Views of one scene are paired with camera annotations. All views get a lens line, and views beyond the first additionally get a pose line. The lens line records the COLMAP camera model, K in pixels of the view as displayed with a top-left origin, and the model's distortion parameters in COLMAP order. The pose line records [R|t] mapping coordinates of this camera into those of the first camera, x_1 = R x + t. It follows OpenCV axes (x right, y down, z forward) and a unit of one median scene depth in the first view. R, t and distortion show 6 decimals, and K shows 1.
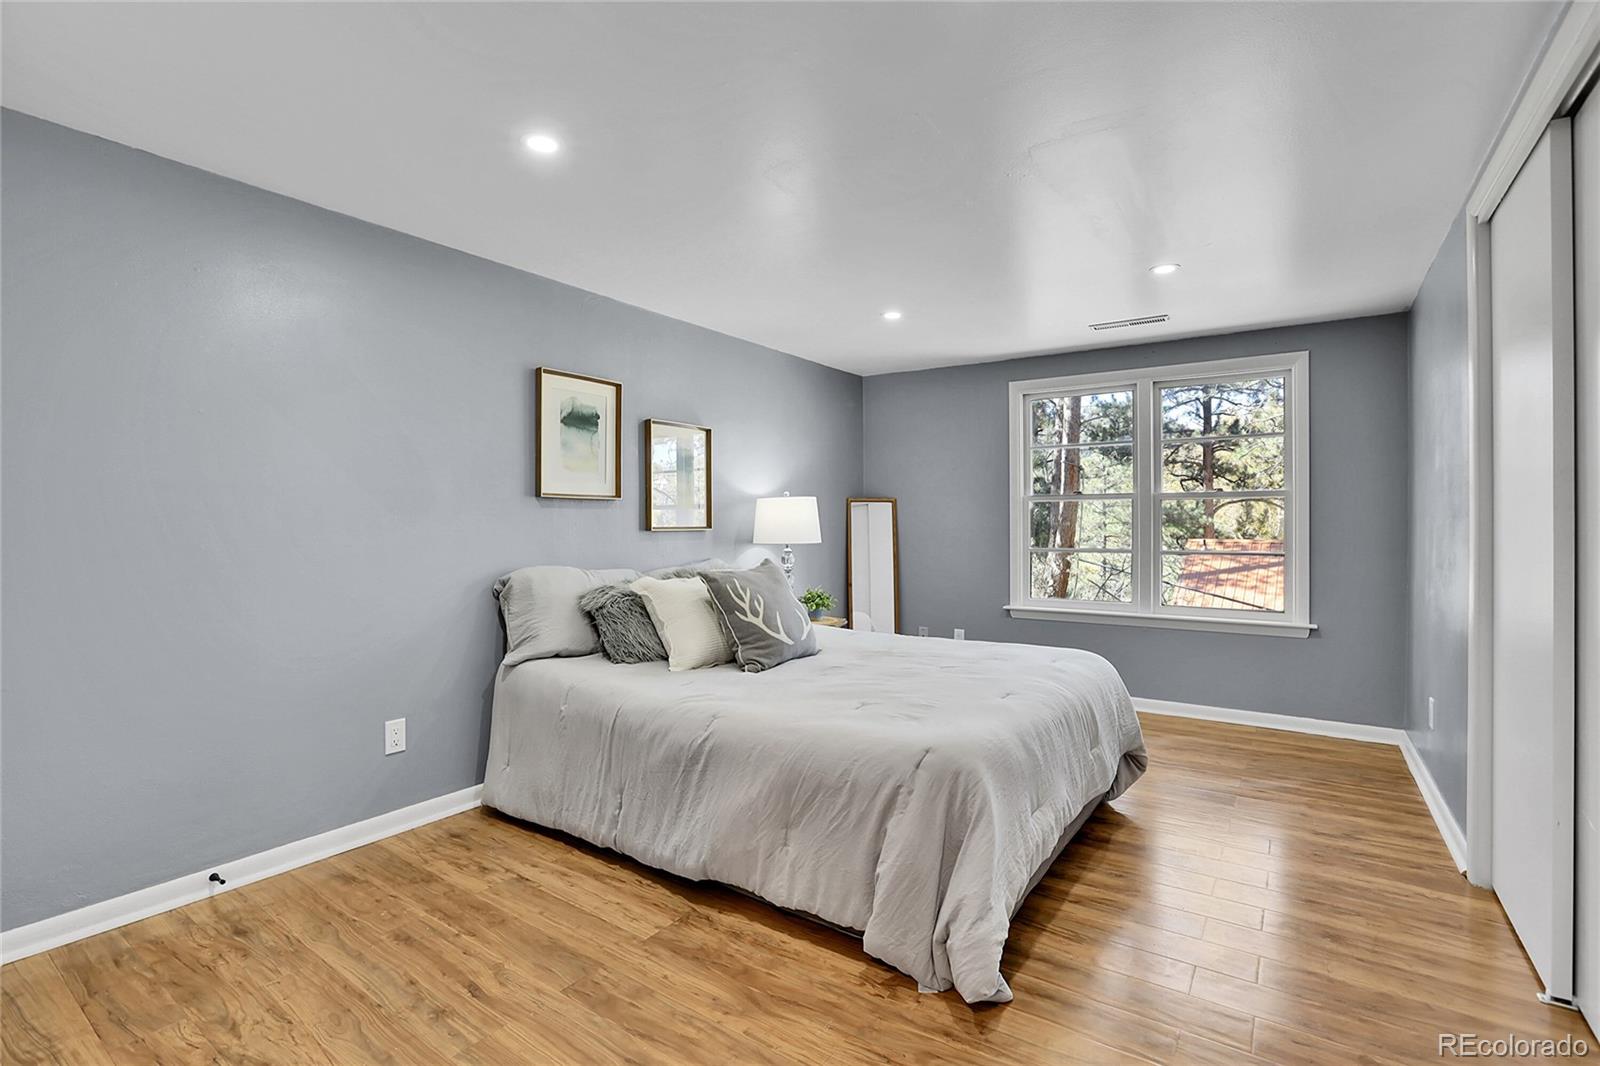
lens RADIAL K [[731.3, 0, 803.7], [0, 731.3, 527.8], [0, 0, 1]] dist [-0.038385, 0.010194]
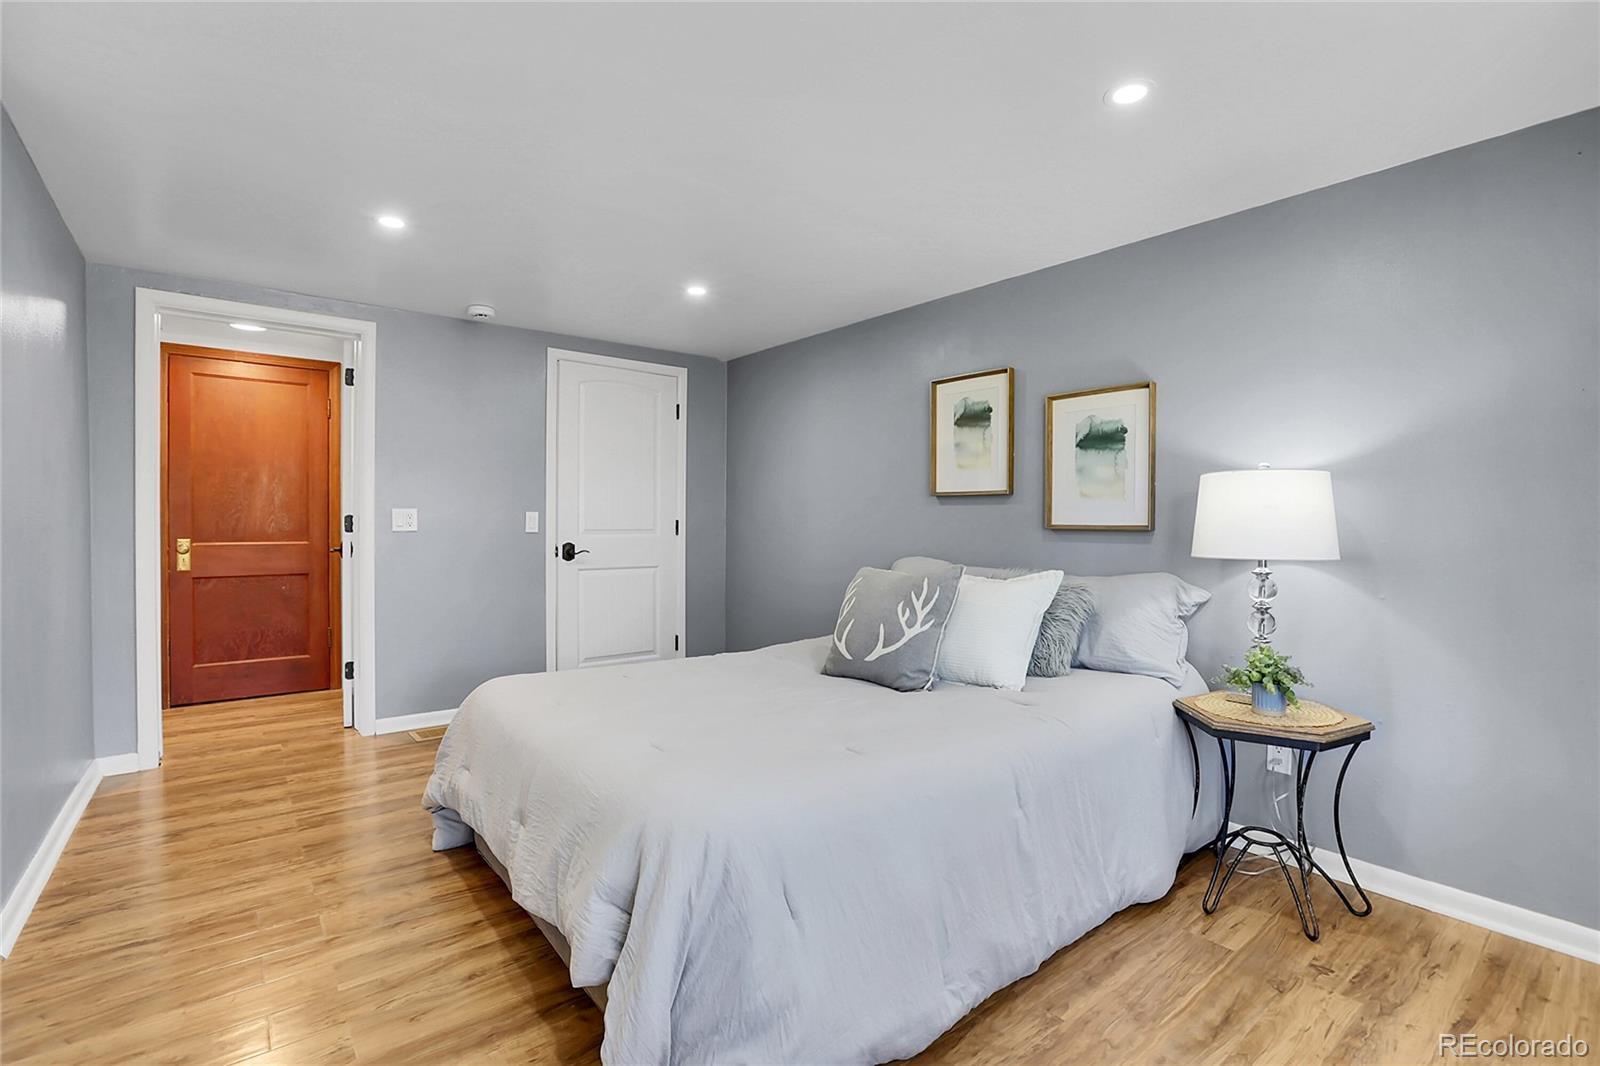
lens RADIAL K [[731.3, 0, 803.3], [0, 731.3, 525.8], [0, 0, 1]] dist [-0.038385, 0.010194]
pose [[-0.277759, 0.013573, -0.960555, 0.749499], [-0.012043, 0.999772, 0.017610, -0.013544], [0.960575, 0.016460, -0.277532, 1.080635]]
